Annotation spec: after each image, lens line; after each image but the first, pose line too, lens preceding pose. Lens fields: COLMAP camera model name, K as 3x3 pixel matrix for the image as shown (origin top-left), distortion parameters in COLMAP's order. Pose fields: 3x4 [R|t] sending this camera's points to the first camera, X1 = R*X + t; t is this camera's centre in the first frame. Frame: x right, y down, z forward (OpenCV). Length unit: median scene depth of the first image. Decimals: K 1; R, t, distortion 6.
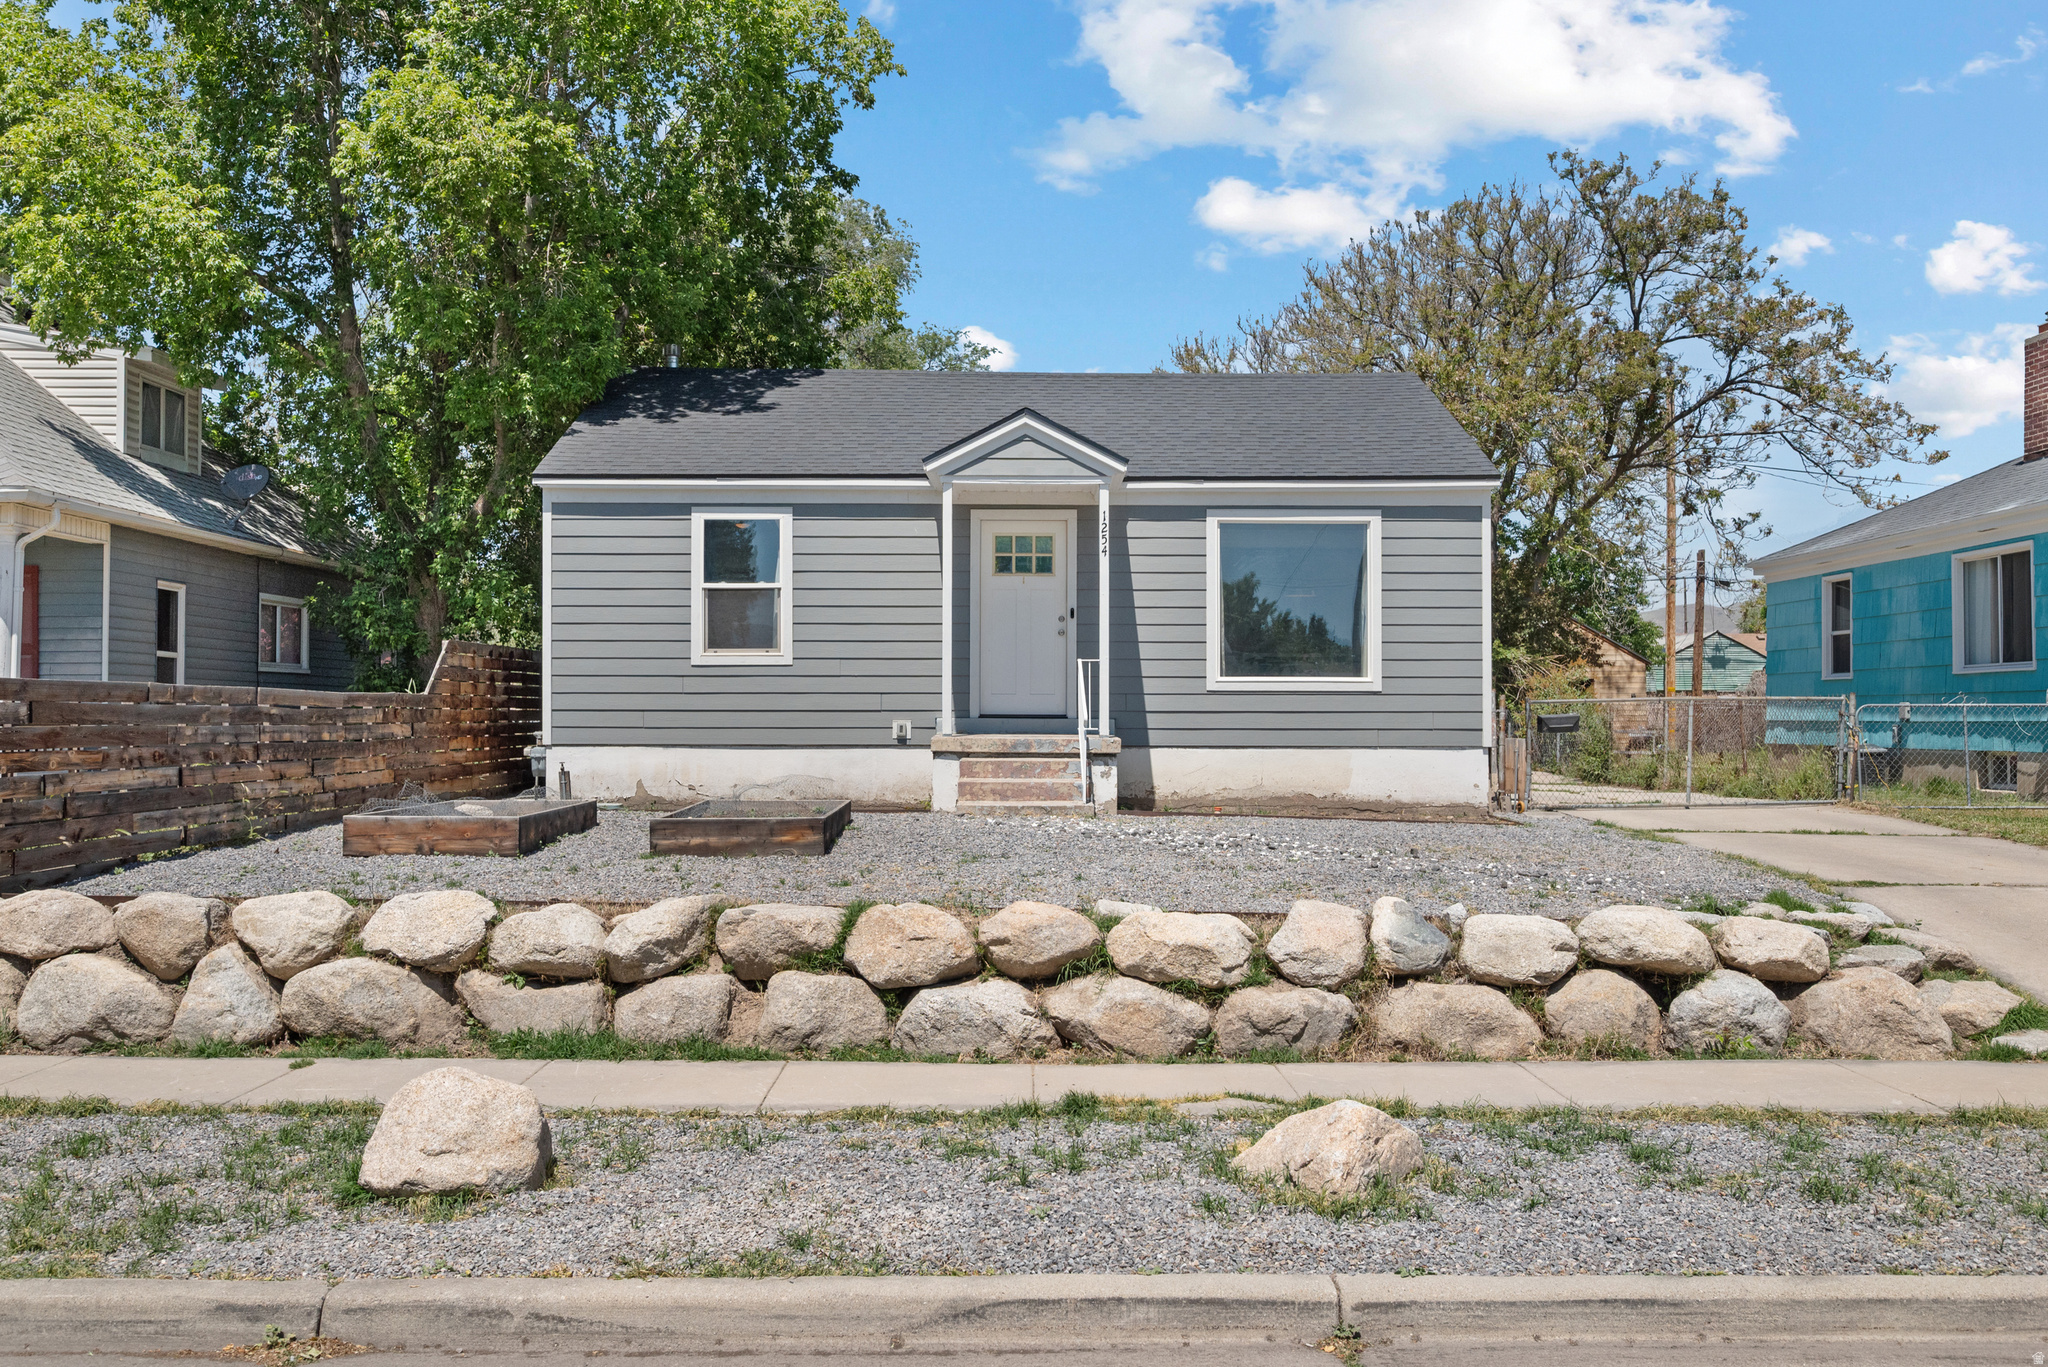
lens RADIAL K [[1737.5, 0, 1024.5], [0, 1737.5, 686.4], [0, 0, 1]] dist [0.002793, -0.011508]
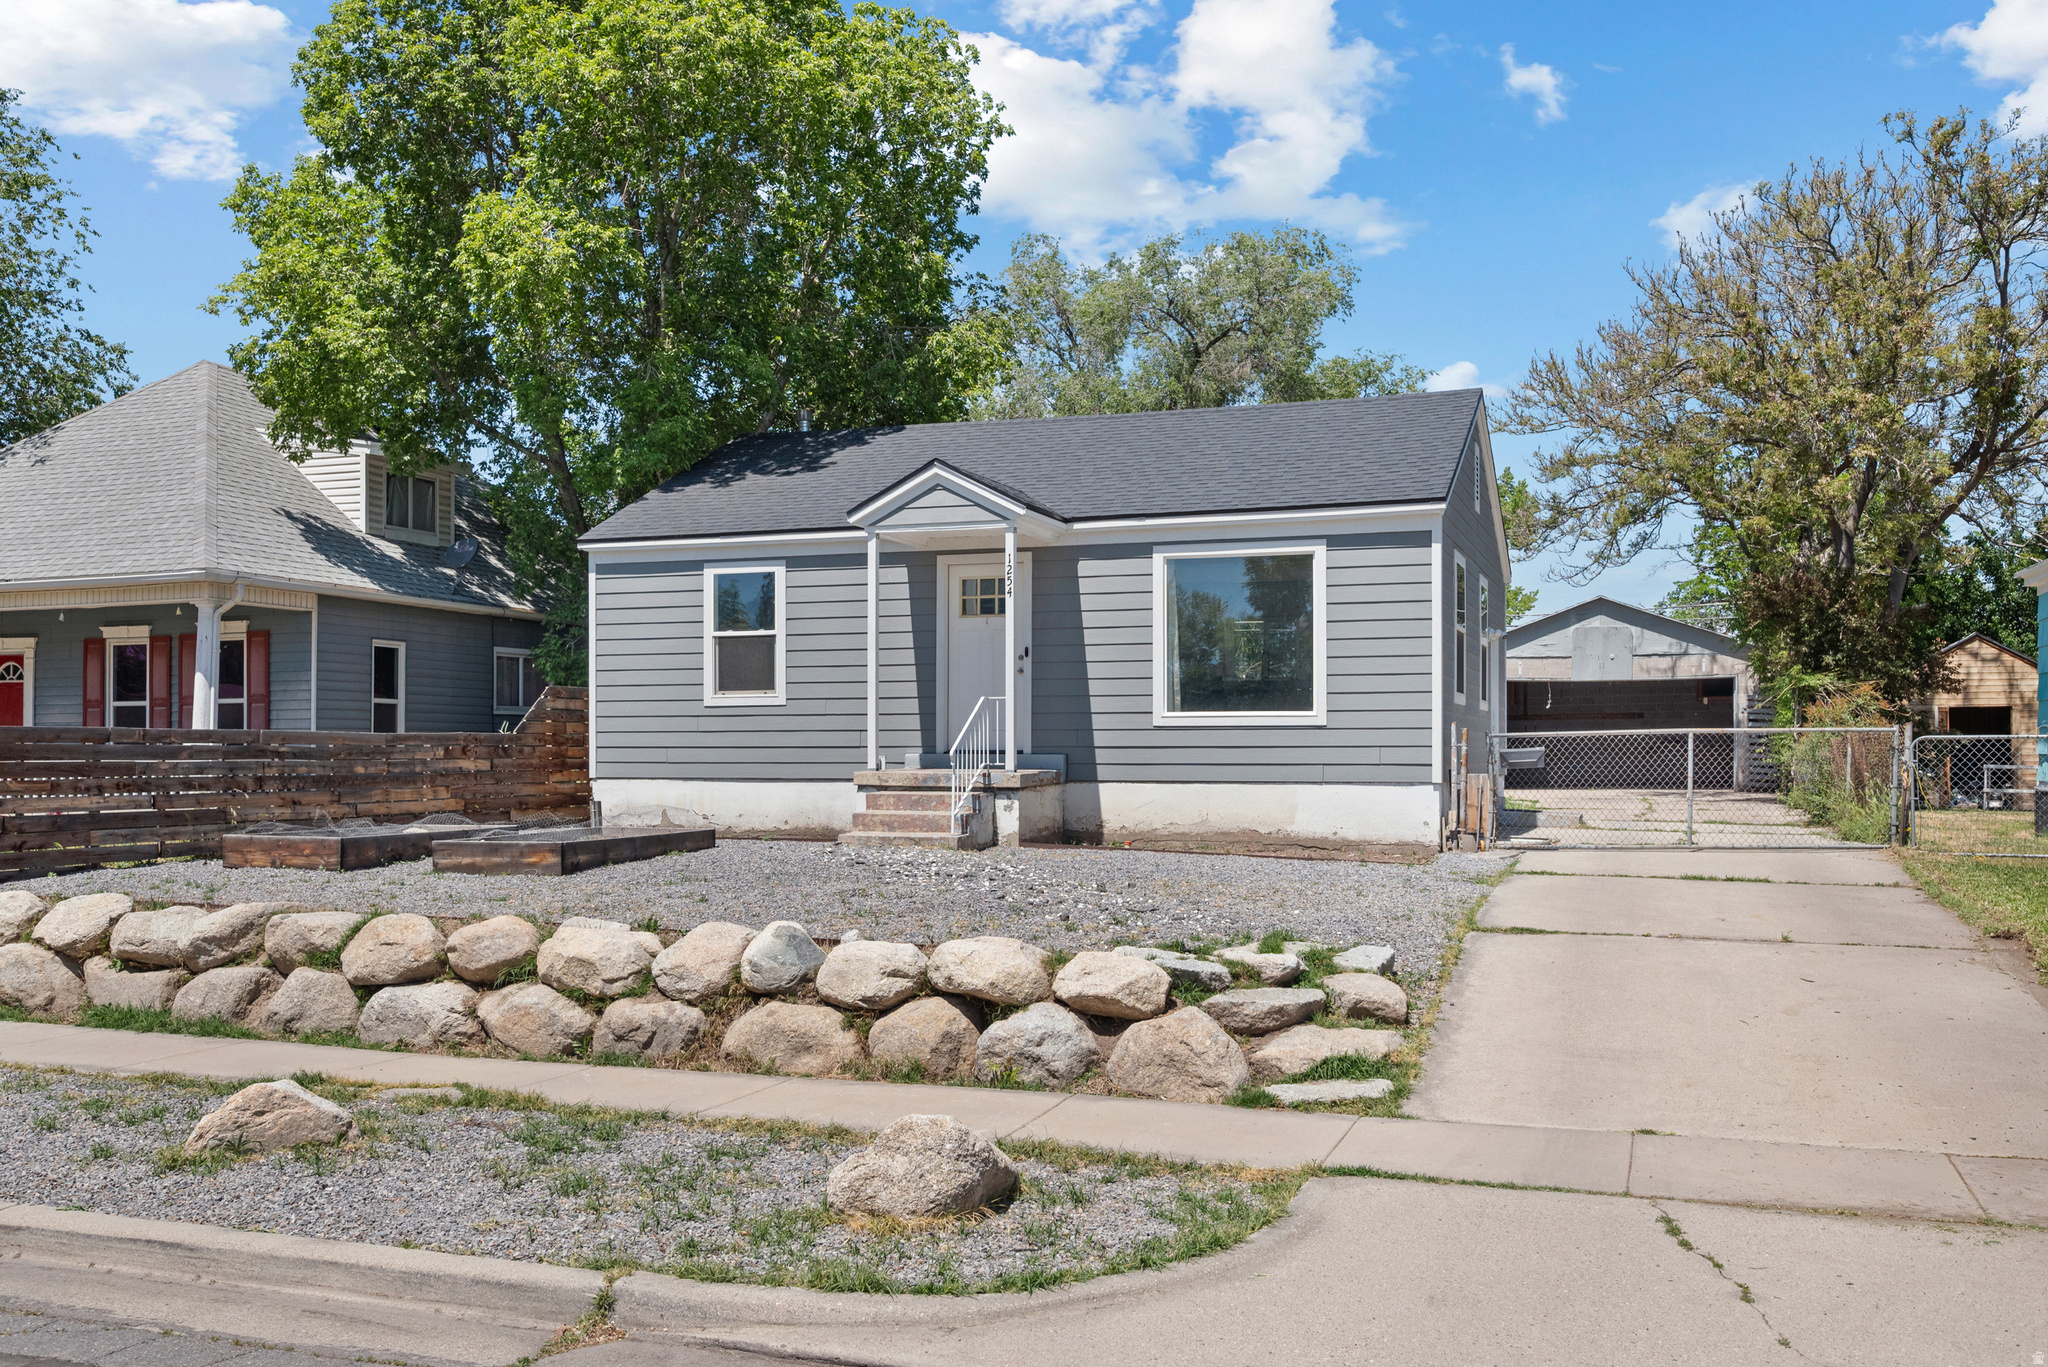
lens RADIAL K [[1737.5, 0, 982.8], [0, 1737.5, 729.1], [0, 0, 1]] dist [0.002793, -0.011508]
pose [[0.941704, -0.006492, -0.336379, 0.375427], [0.008000, 0.999963, 0.003095, 0.000341], [0.336347, -0.005605, 0.941721, 0.019361]]
